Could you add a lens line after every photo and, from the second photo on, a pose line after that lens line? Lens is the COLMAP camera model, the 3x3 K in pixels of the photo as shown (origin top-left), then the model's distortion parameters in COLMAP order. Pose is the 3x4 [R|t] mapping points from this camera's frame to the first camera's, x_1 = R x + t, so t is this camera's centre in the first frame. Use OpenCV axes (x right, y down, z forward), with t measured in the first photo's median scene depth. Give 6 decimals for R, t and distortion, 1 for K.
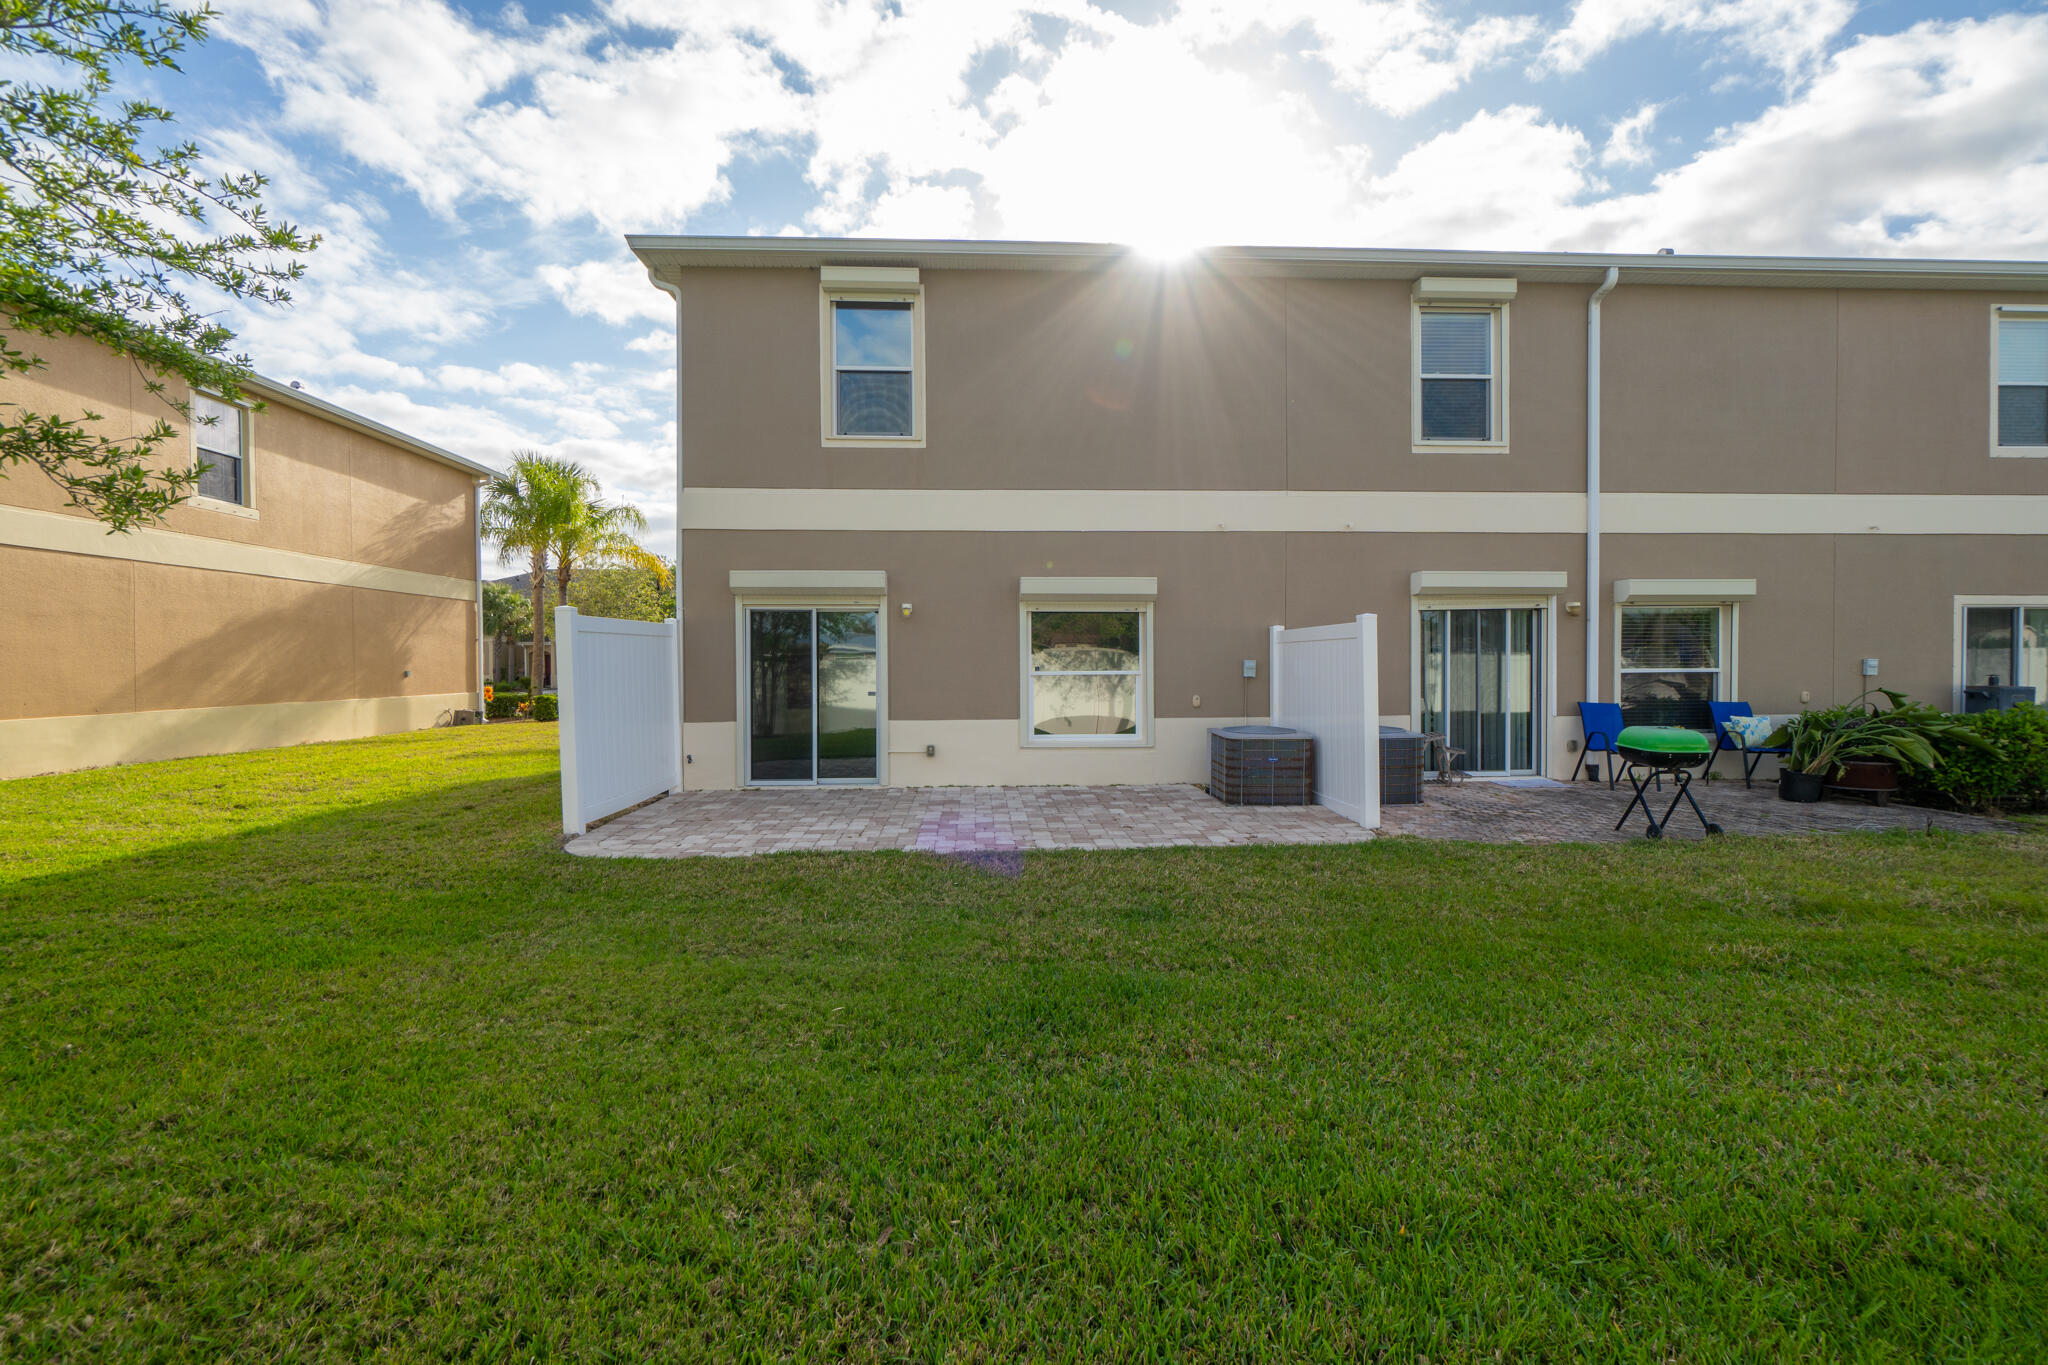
lens RADIAL K [[925.1, 0, 1012.9], [0, 925.1, 674.1], [0, 0, 1]] dist [-0.000177, -0.000021]
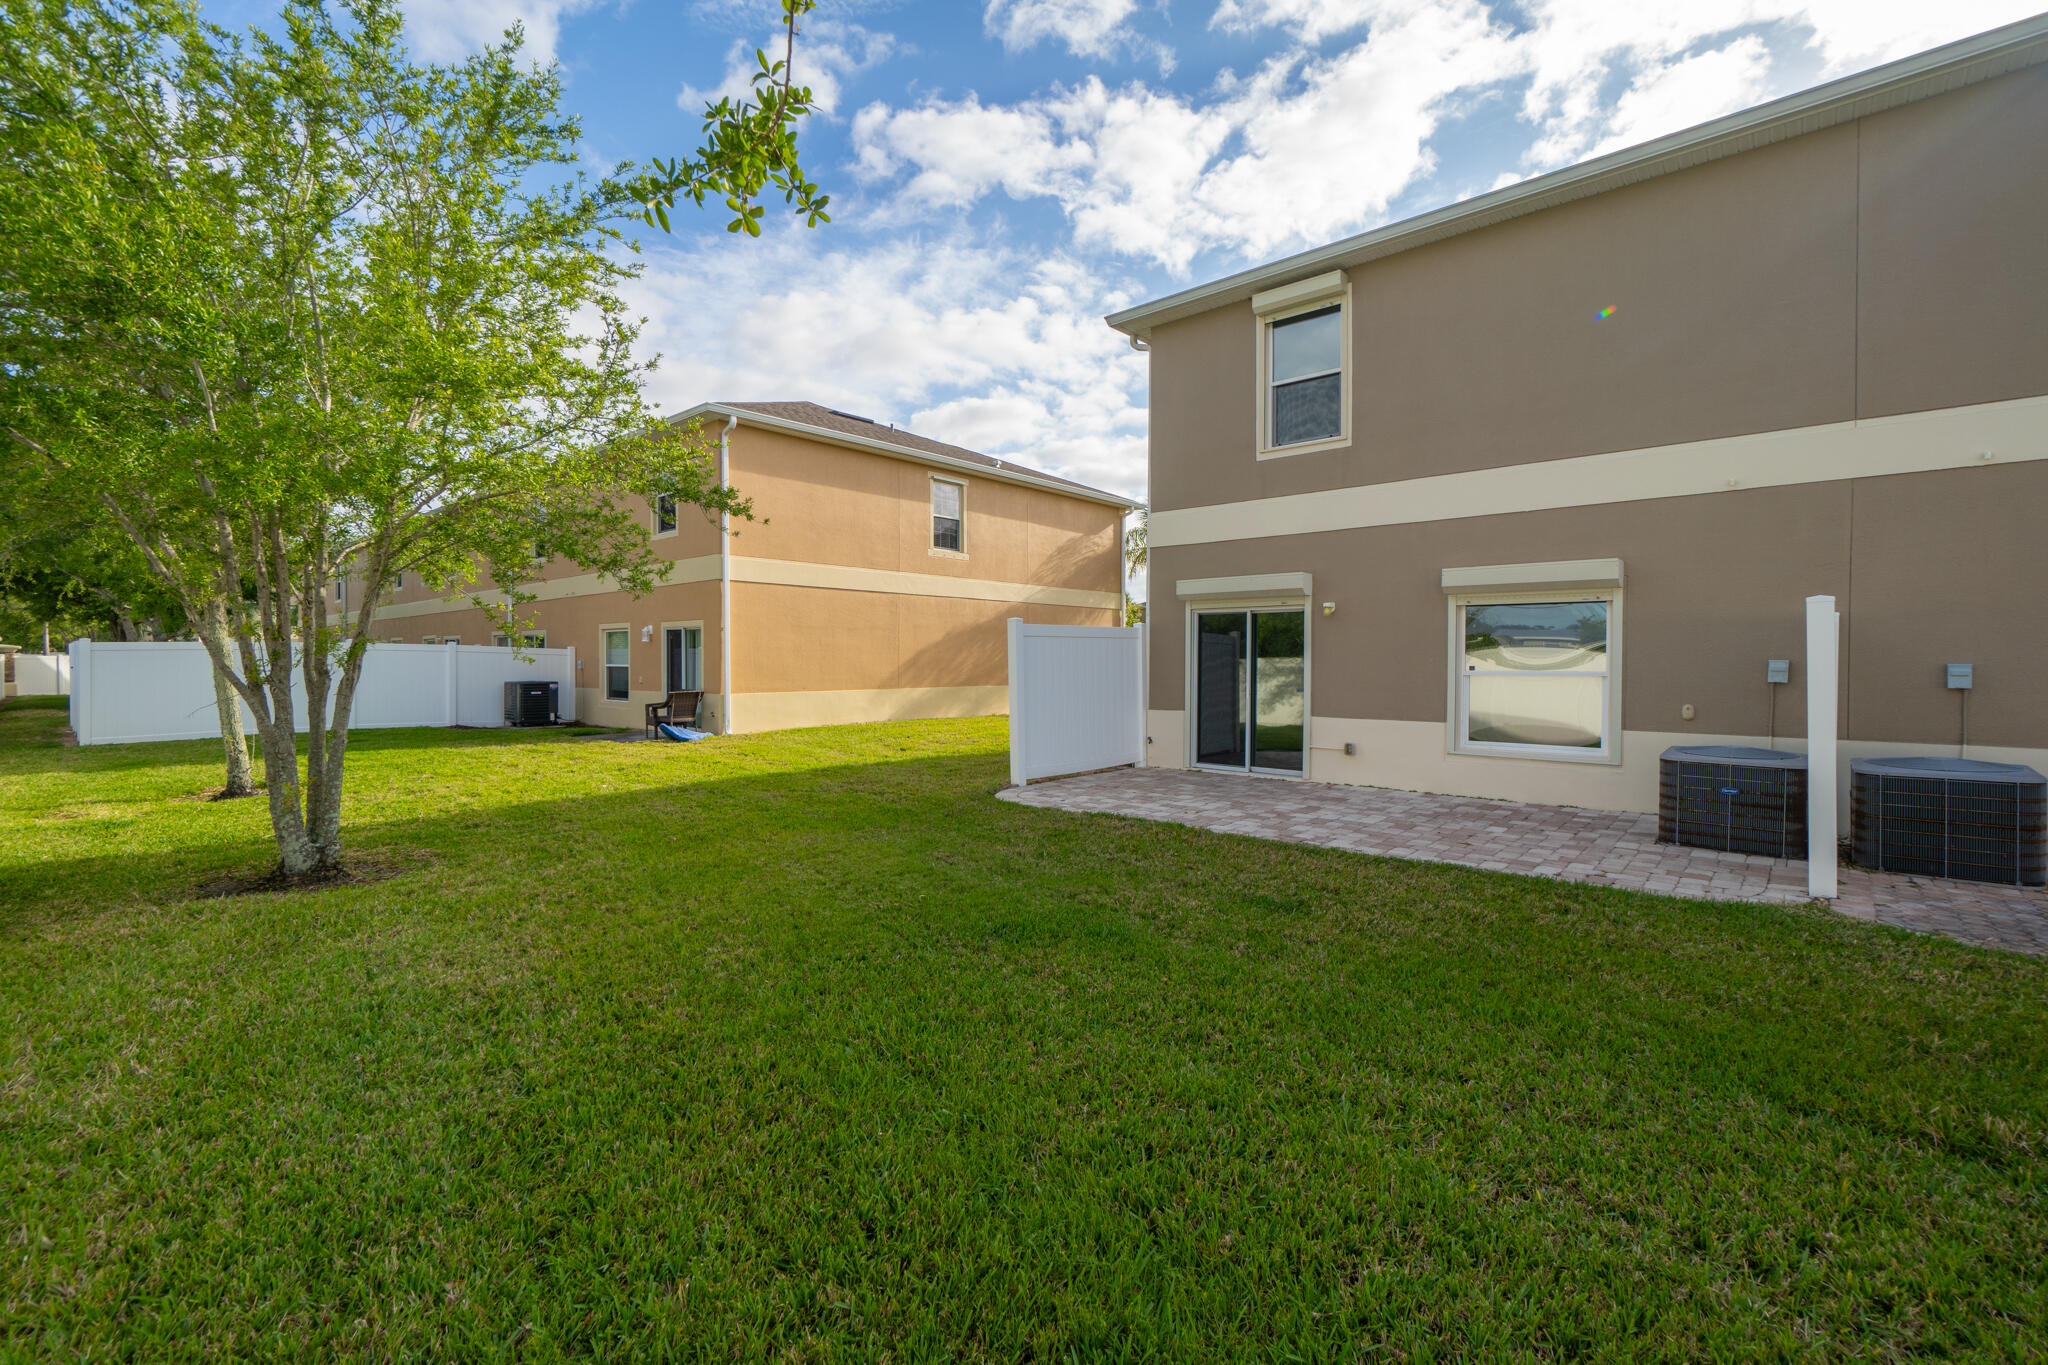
lens RADIAL K [[954.0, 0, 1024.0], [0, 954.0, 682.5], [0, 0, 1]] dist [0.030430, -0.000037]
pose [[0.689728, 0.022537, -0.723718, 0.377084], [-0.012147, 0.999735, 0.019556, -0.004887], [0.723966, -0.004698, 0.689819, 0.023731]]
